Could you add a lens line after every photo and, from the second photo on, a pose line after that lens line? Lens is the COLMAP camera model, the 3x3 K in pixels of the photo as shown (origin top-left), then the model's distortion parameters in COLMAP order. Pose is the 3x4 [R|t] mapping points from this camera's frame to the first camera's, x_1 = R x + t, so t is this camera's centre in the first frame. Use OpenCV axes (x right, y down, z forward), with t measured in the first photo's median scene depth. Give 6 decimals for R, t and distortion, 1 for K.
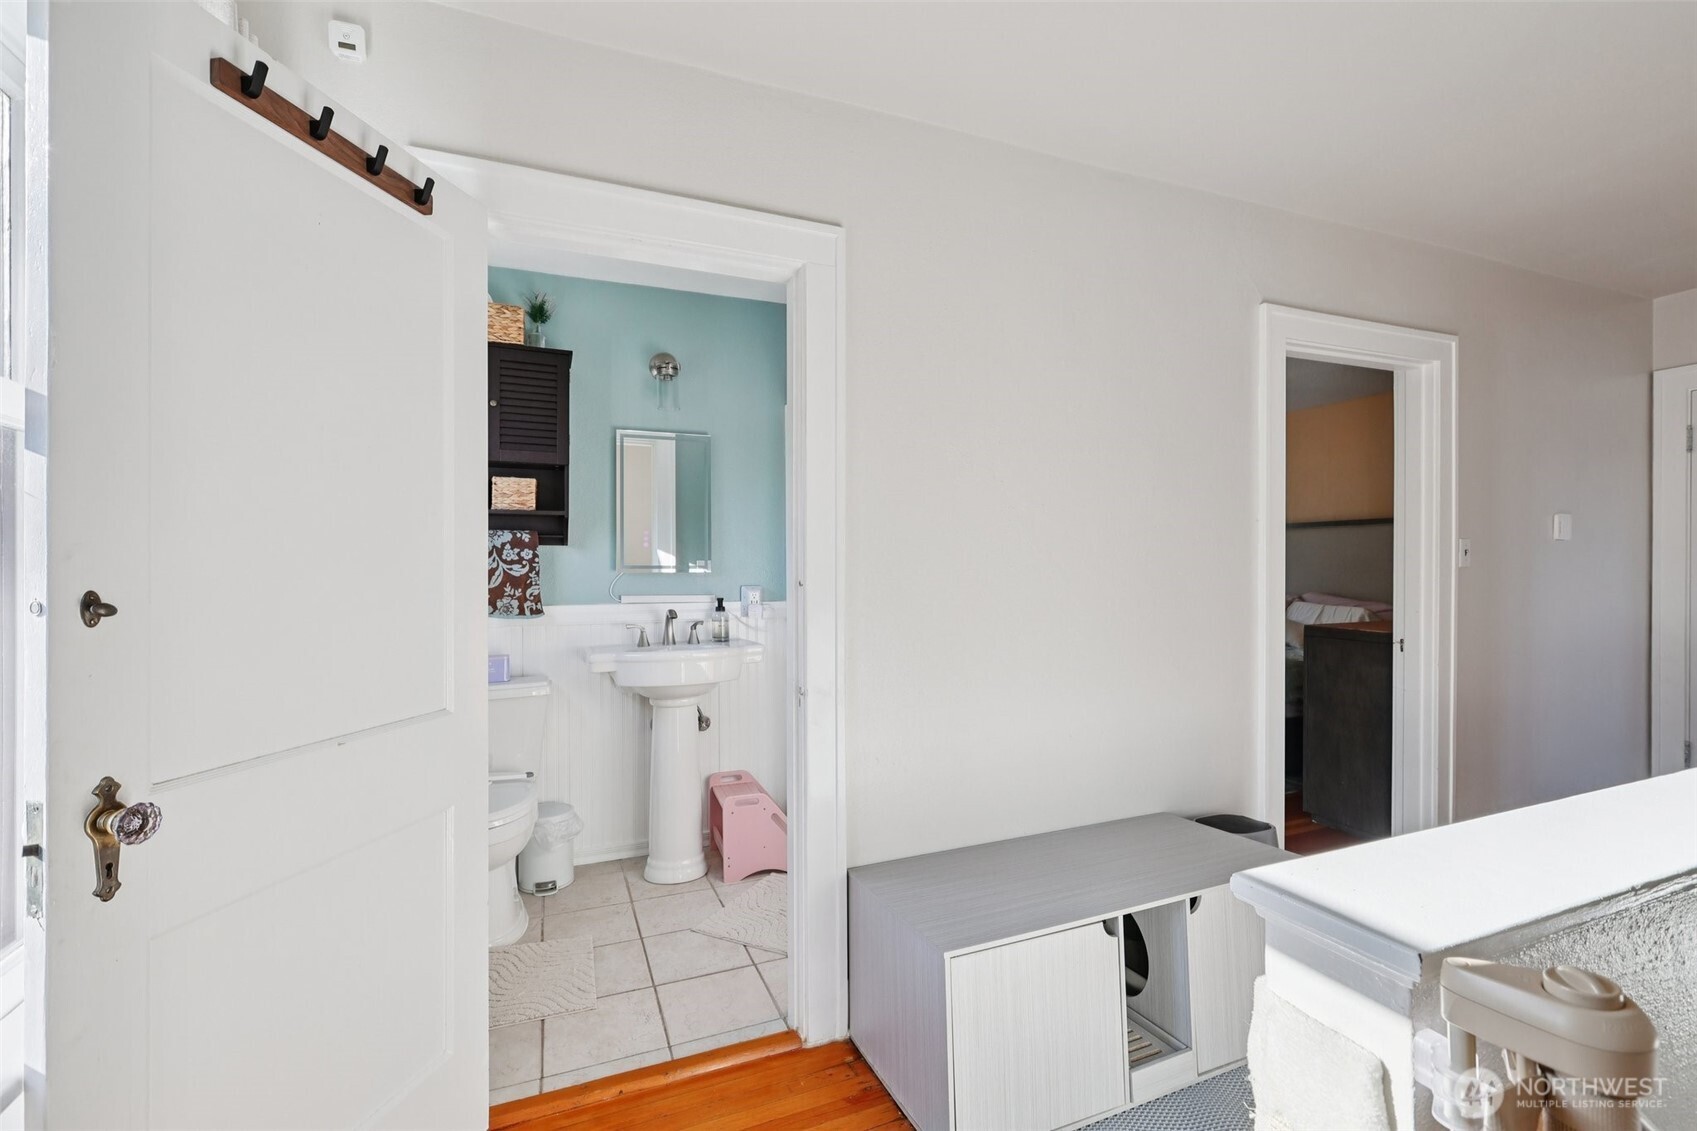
lens RADIAL K [[751.9, 0, 848.0], [0, 751.9, 573.0], [0, 0, 1]] dist [0.000096, 0.000015]
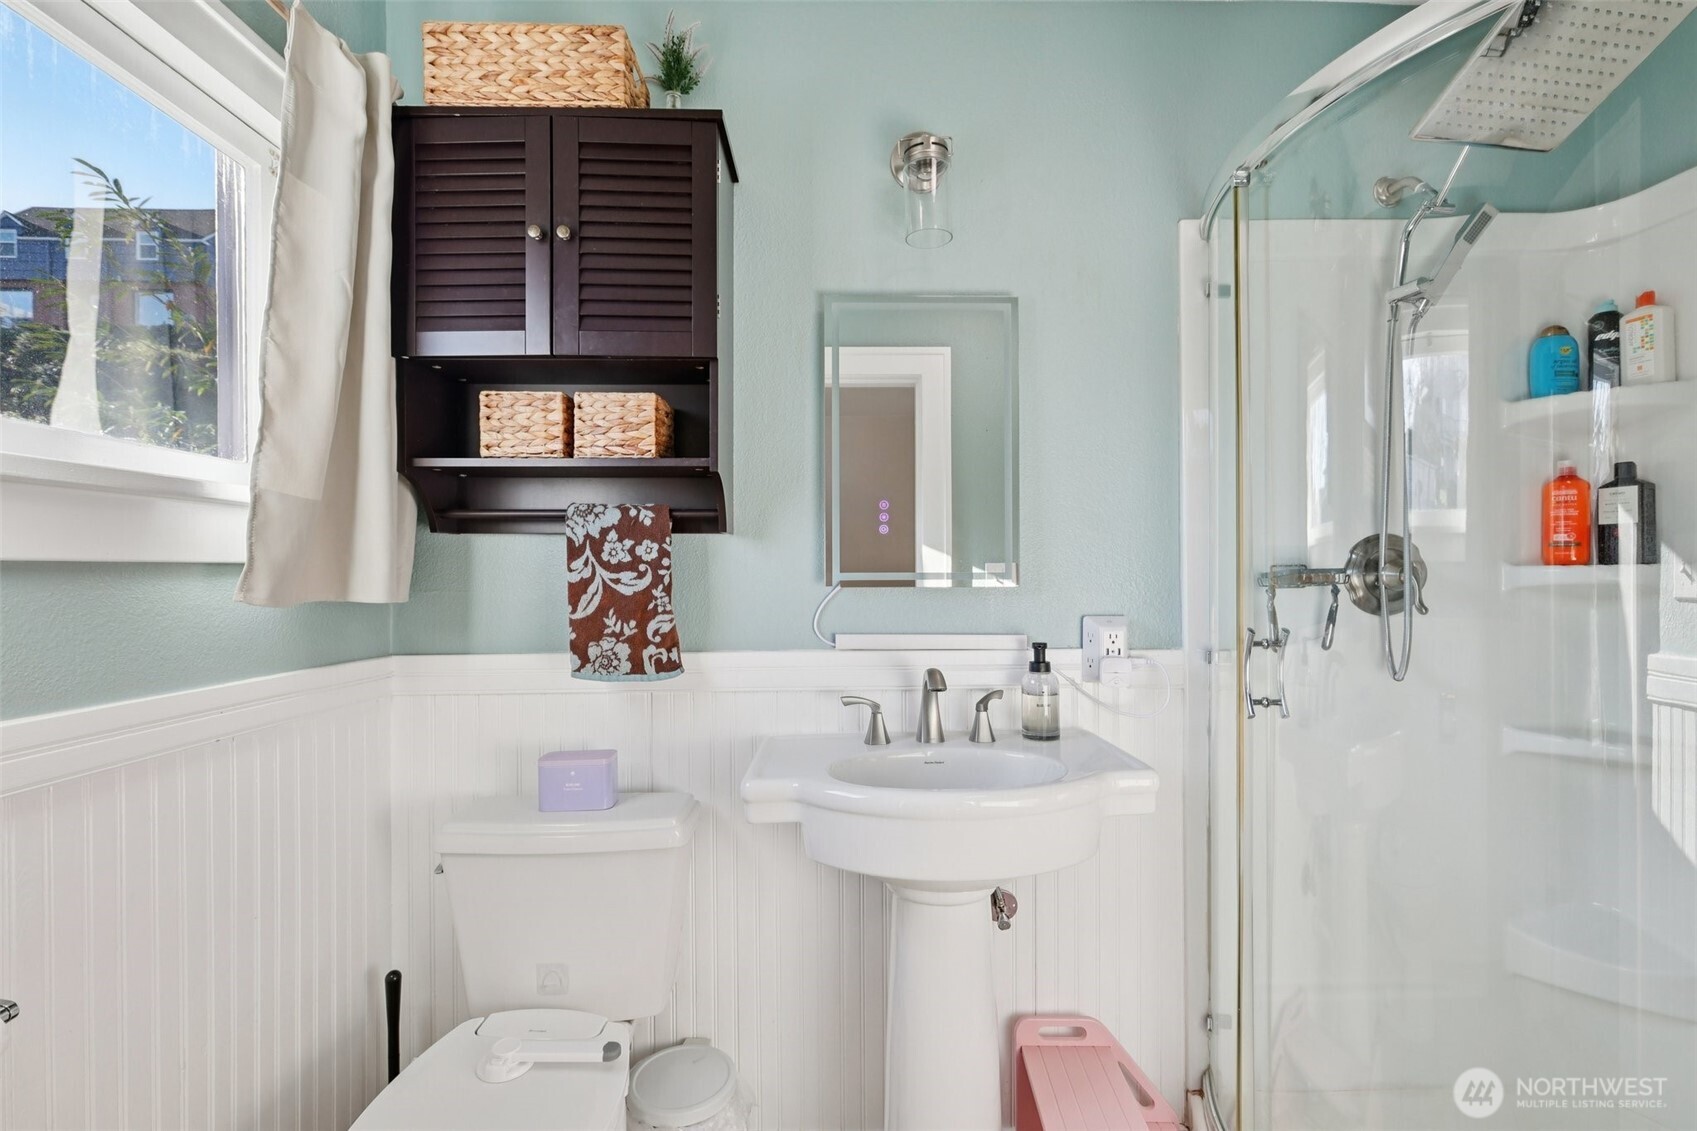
lens RADIAL K [[751.9, 0, 844.1], [0, 751.9, 577.8], [0, 0, 1]] dist [0.000096, 0.000015]
pose [[0.927532, -0.000587, -0.373742, -0.119808], [-0.001062, 0.999991, -0.004206, -0.005193], [0.373741, 0.004298, 0.927523, 0.579912]]
